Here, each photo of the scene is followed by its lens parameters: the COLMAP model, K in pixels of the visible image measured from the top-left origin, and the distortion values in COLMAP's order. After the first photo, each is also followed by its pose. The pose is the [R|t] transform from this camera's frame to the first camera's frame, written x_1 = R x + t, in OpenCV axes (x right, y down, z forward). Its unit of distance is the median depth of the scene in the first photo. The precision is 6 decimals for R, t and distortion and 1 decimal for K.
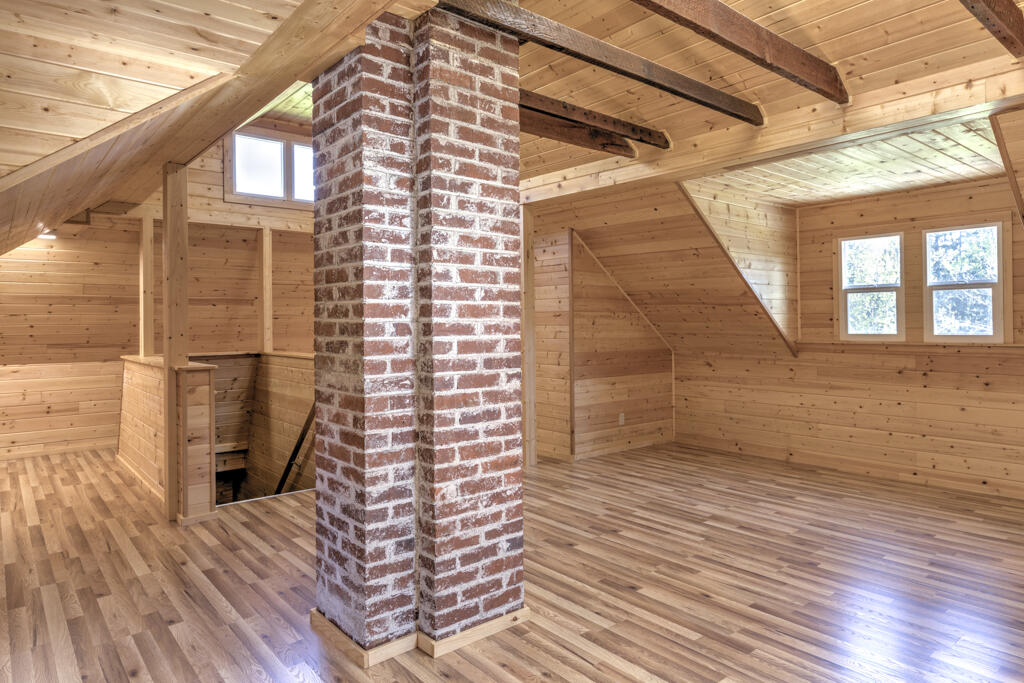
lens RADIAL K [[635.9, 0, 513.3], [0, 635.9, 321.4], [0, 0, 1]] dist [0.001723, -0.000343]
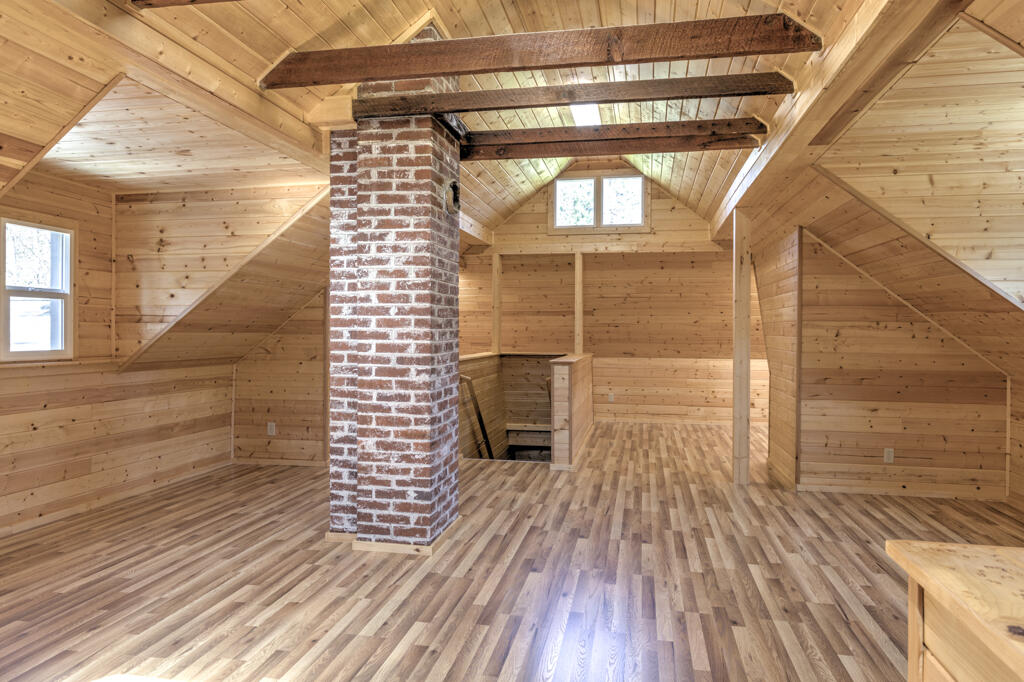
lens RADIAL K [[641.4, 0, 512.0], [0, 641.4, 341.0], [0, 0, 1]] dist [0.004499, -0.000055]
pose [[0.625654, 0.024134, -0.779727, 1.221836], [-0.008773, 0.999676, 0.023902, -0.012315], [0.780052, -0.008114, 0.625663, 0.315009]]
